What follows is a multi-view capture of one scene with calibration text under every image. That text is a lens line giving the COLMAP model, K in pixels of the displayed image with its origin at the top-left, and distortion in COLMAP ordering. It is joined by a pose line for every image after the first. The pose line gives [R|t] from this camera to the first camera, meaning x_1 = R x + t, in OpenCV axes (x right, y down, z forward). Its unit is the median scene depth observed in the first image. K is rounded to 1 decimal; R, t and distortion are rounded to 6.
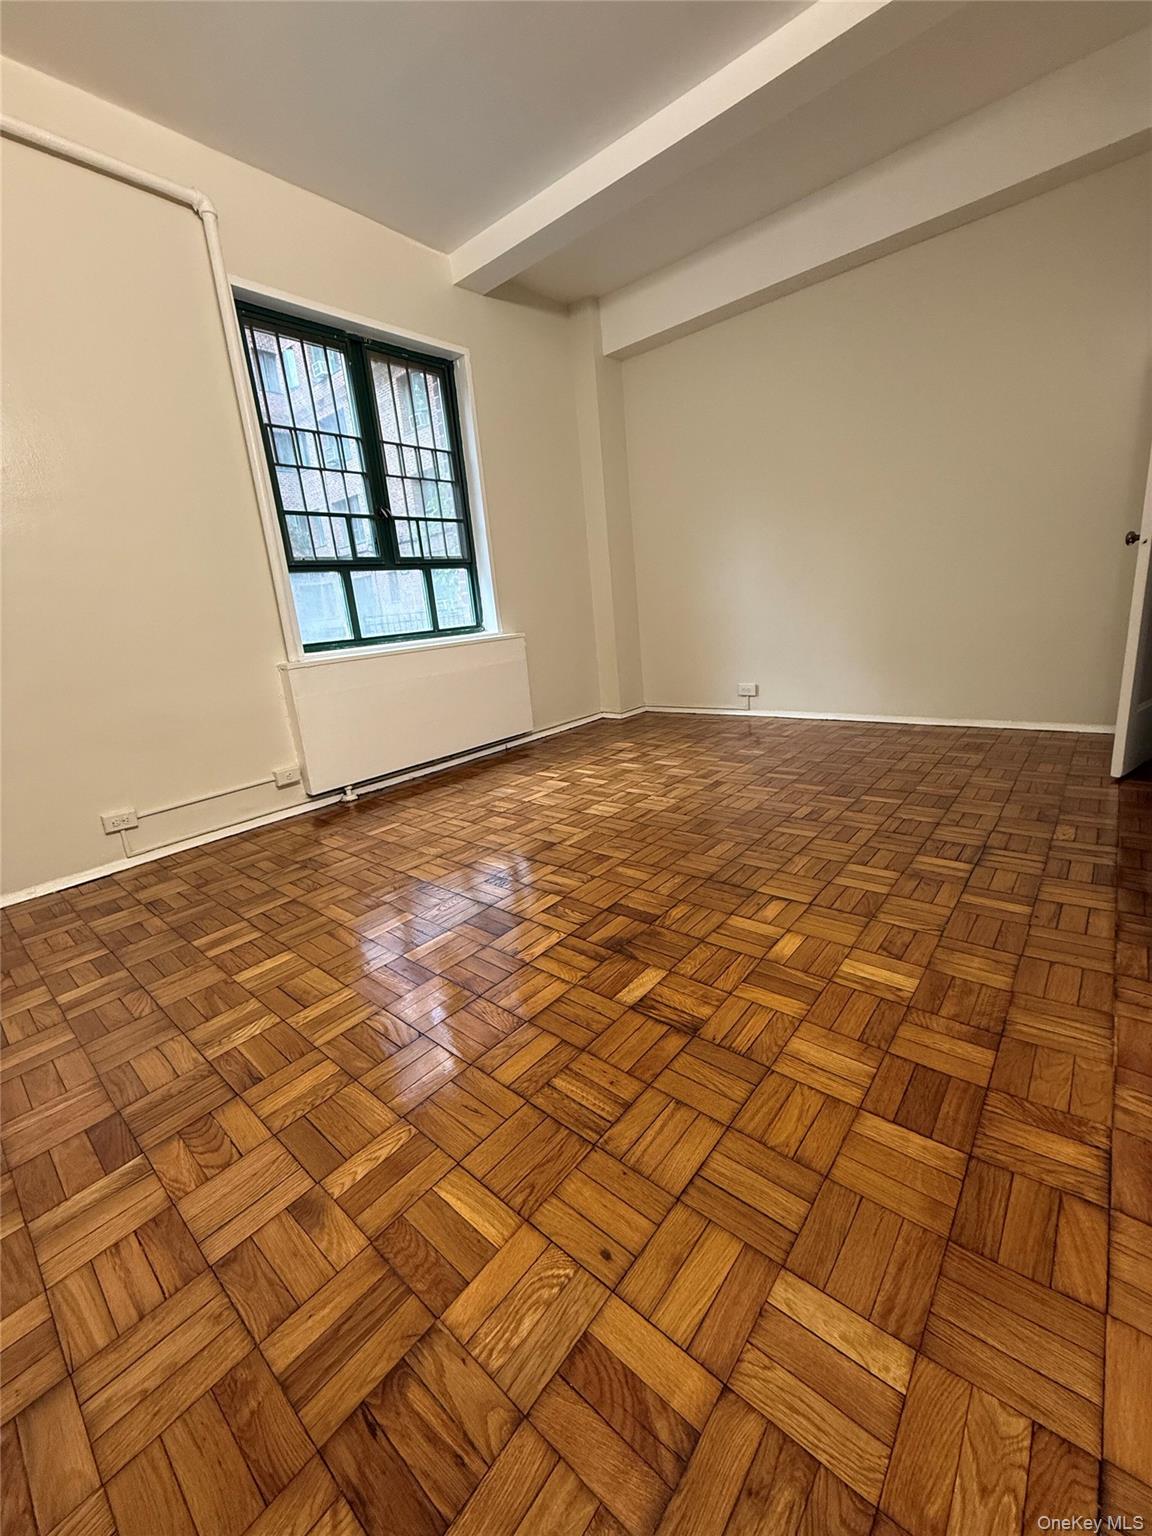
lens RADIAL K [[611.2, 0, 573.3], [0, 611.2, 764.3], [0, 0, 1]] dist [0.000261, 0.000674]
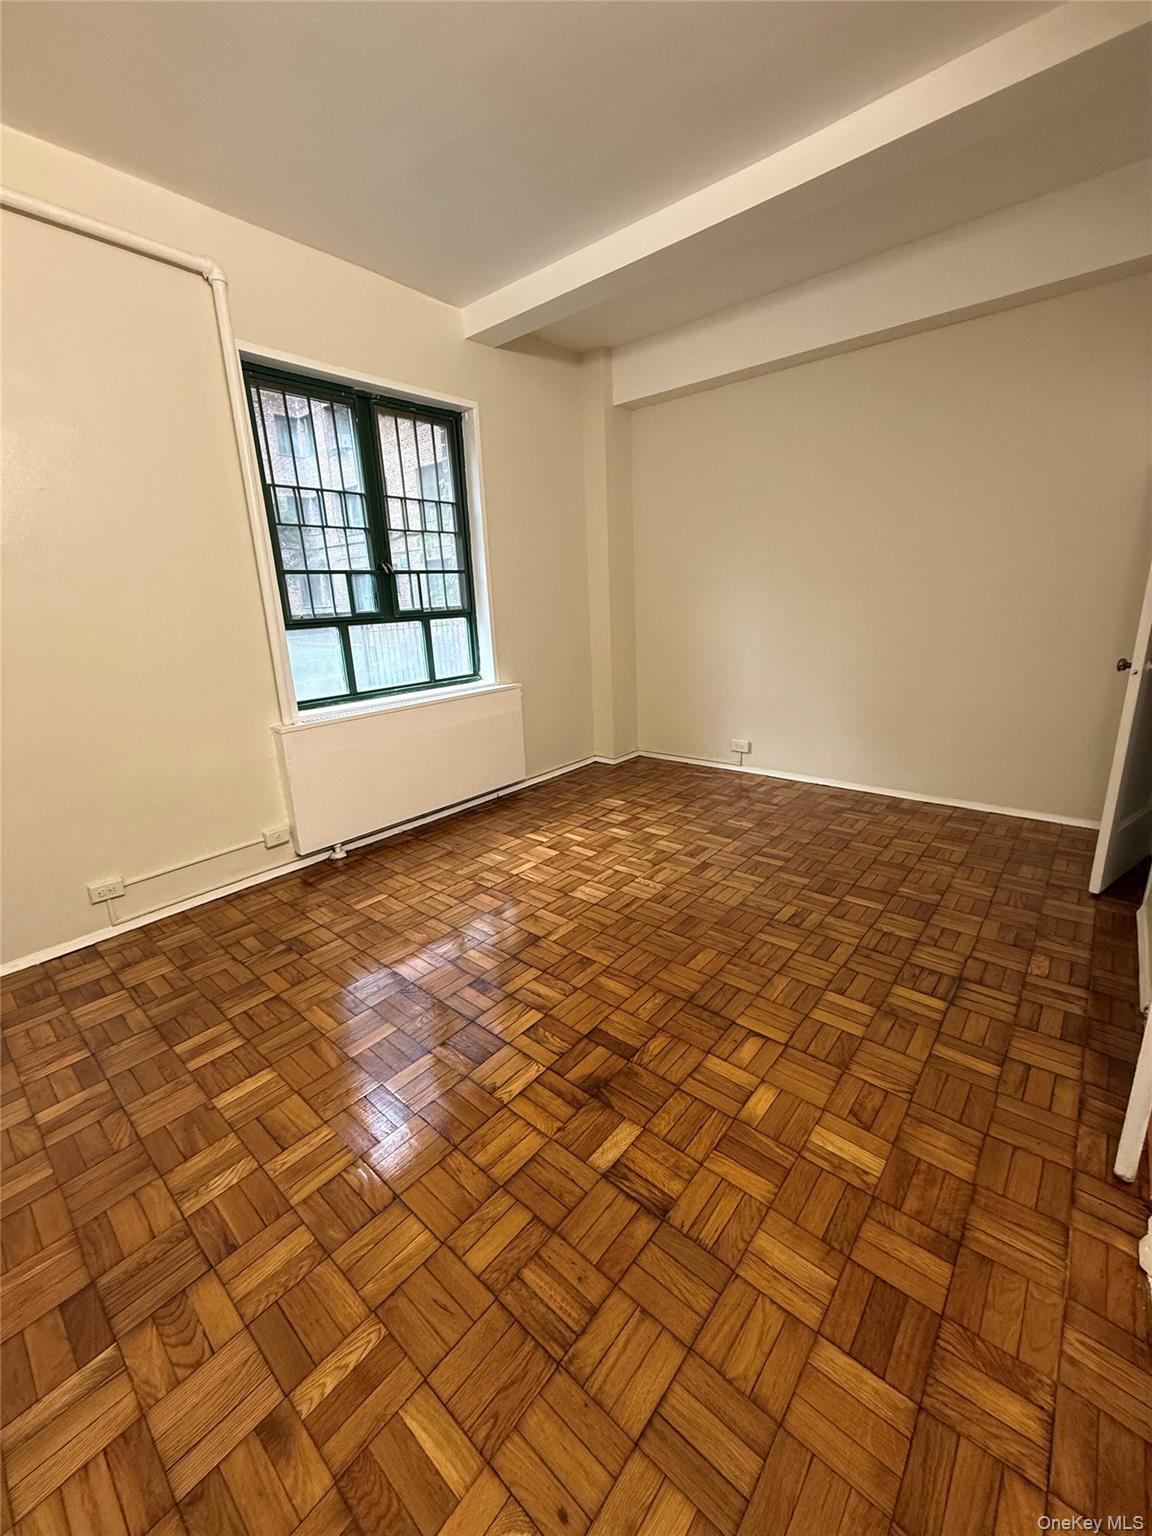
lens RADIAL K [[611.2, 0, 573.2], [0, 611.2, 765.1], [0, 0, 1]] dist [0.000261, 0.000674]
pose [[0.998827, 0.046966, 0.011770, -0.000442], [-0.047154, 0.998756, 0.016224, -0.201375], [-0.010993, -0.016760, 0.999799, -0.005647]]
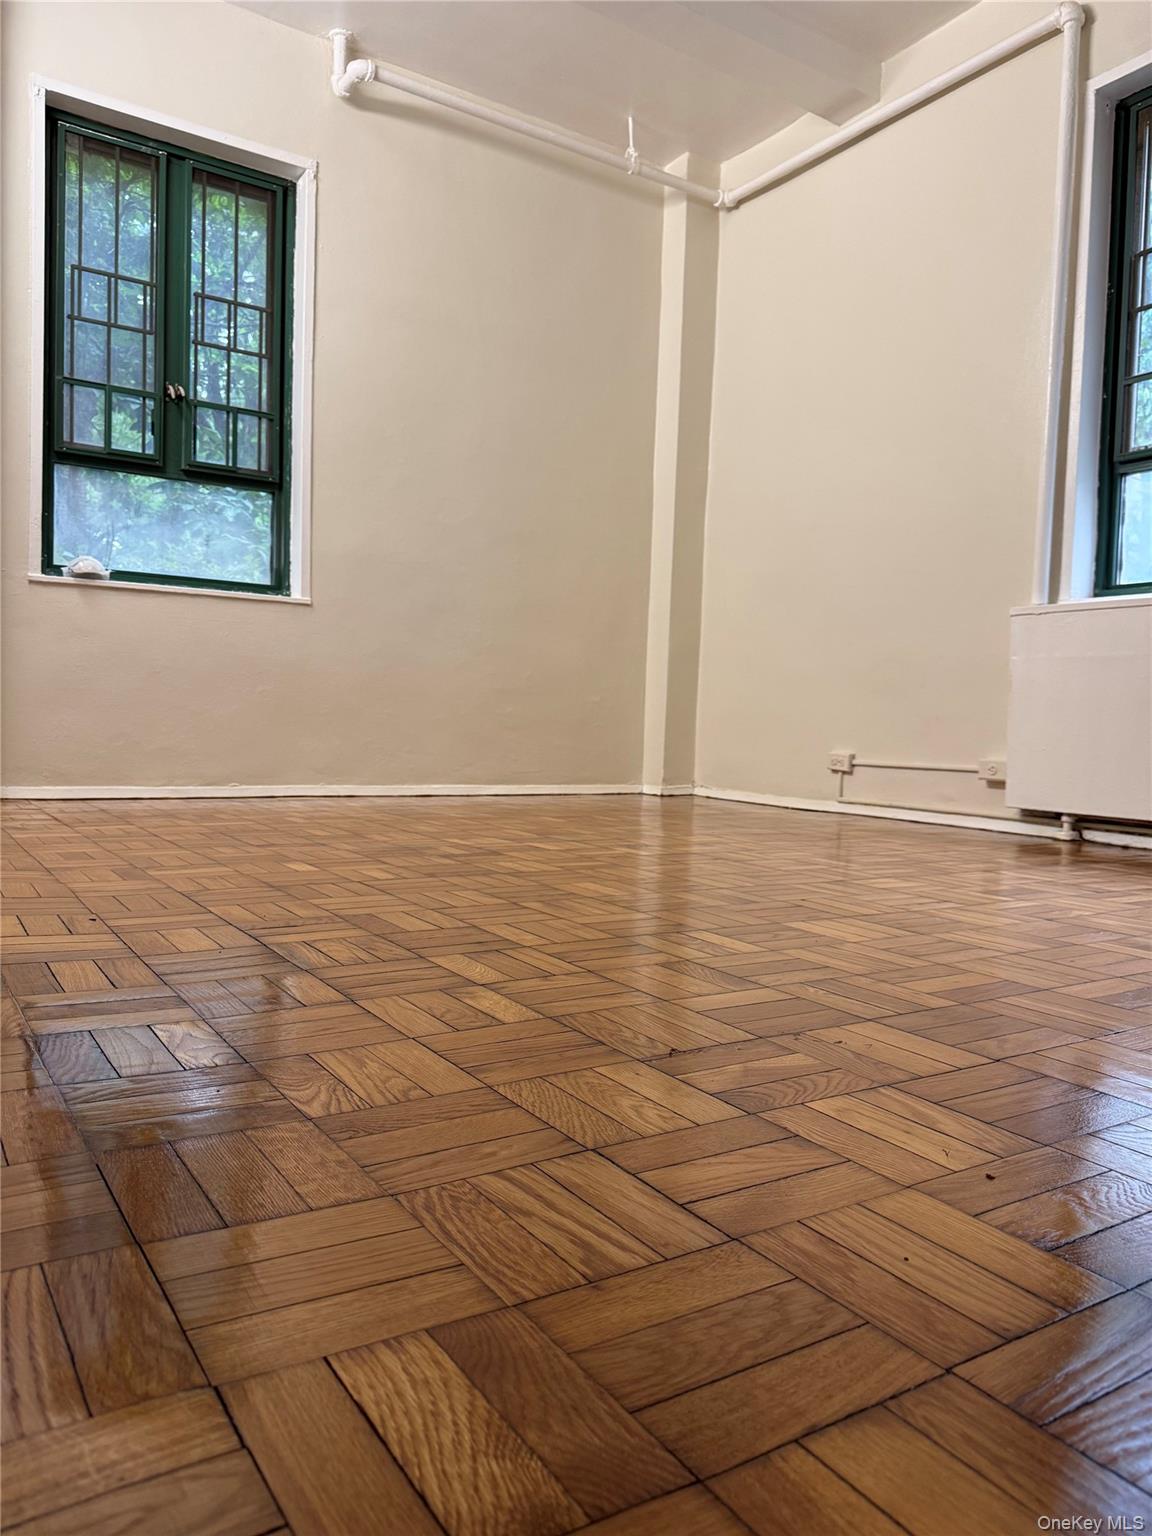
lens RADIAL K [[1084.0, 0, 577.4], [0, 1084.0, 768.9], [0, 0, 1]] dist [0.074666, -0.089701]
pose [[-0.281588, 0.125449, -0.951300, 1.235550], [-0.246368, 0.948728, 0.198036, -0.162684], [0.927368, 0.290135, -0.236243, 1.255566]]
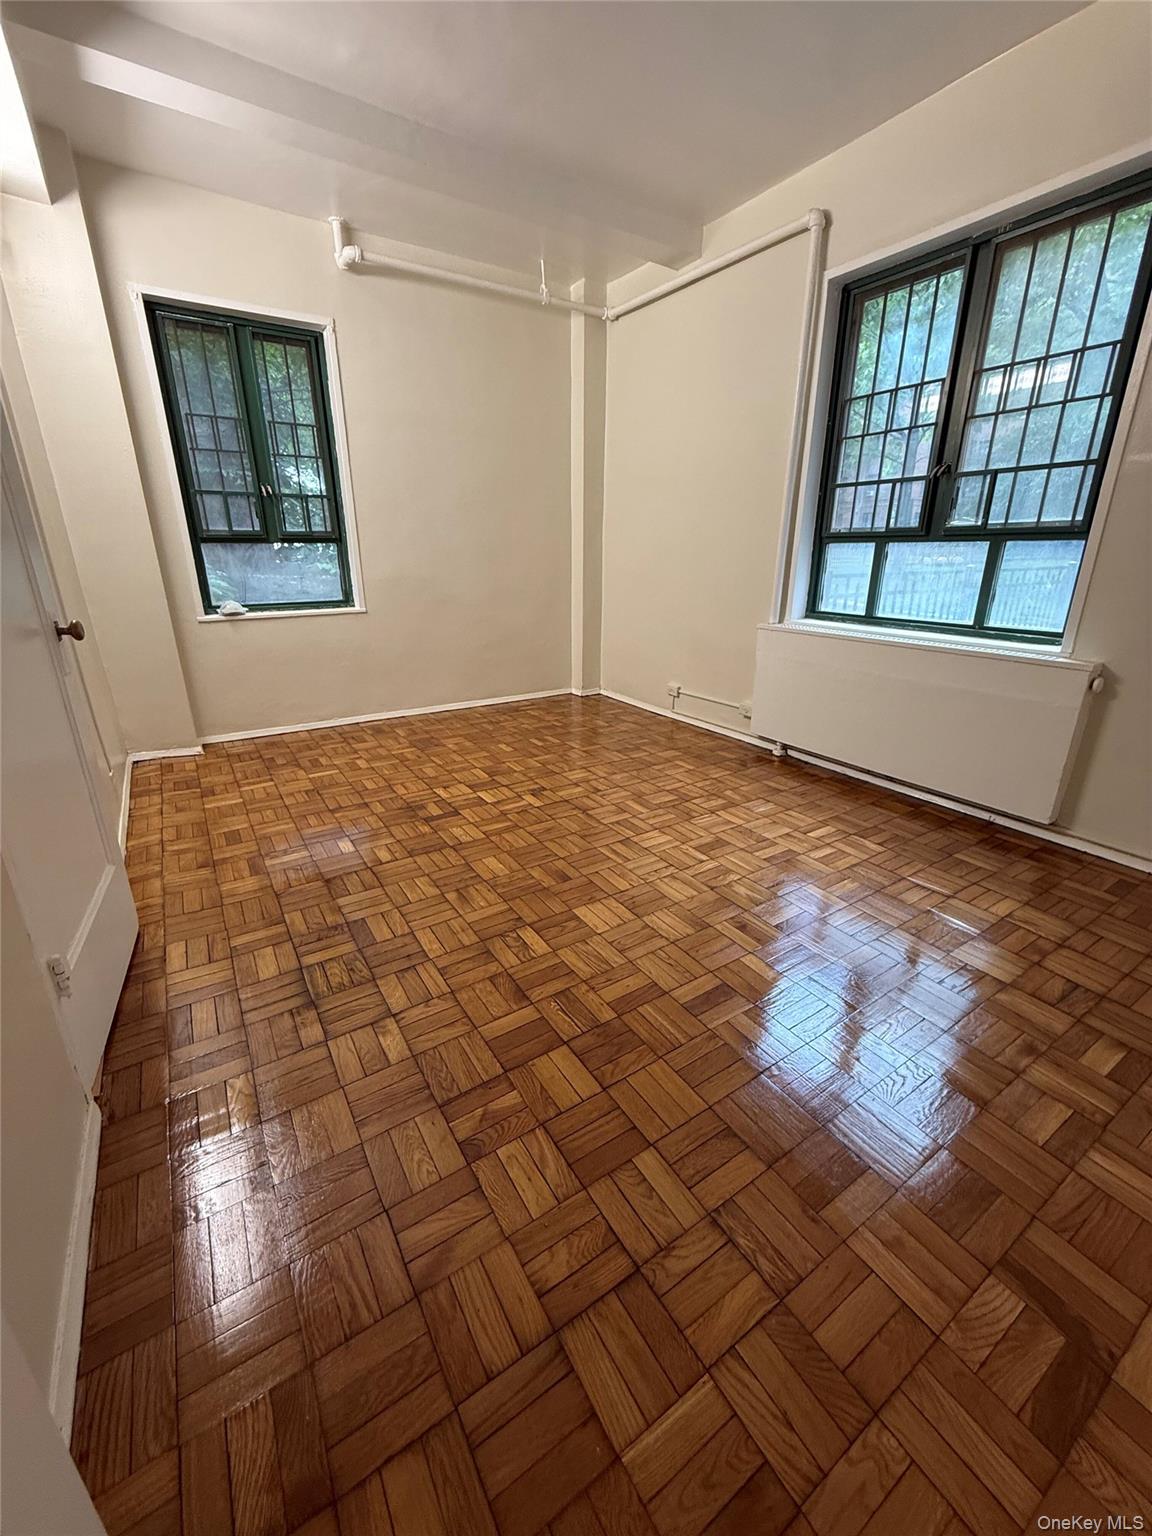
lens RADIAL K [[611.2, 0, 583.8], [0, 611.2, 763.7], [0, 0, 1]] dist [0.000261, 0.000674]
pose [[-0.271515, 0.403362, -0.873830, 1.131487], [-0.218954, 0.858241, 0.464199, -0.582972], [0.937197, 0.317366, -0.144708, 1.323281]]
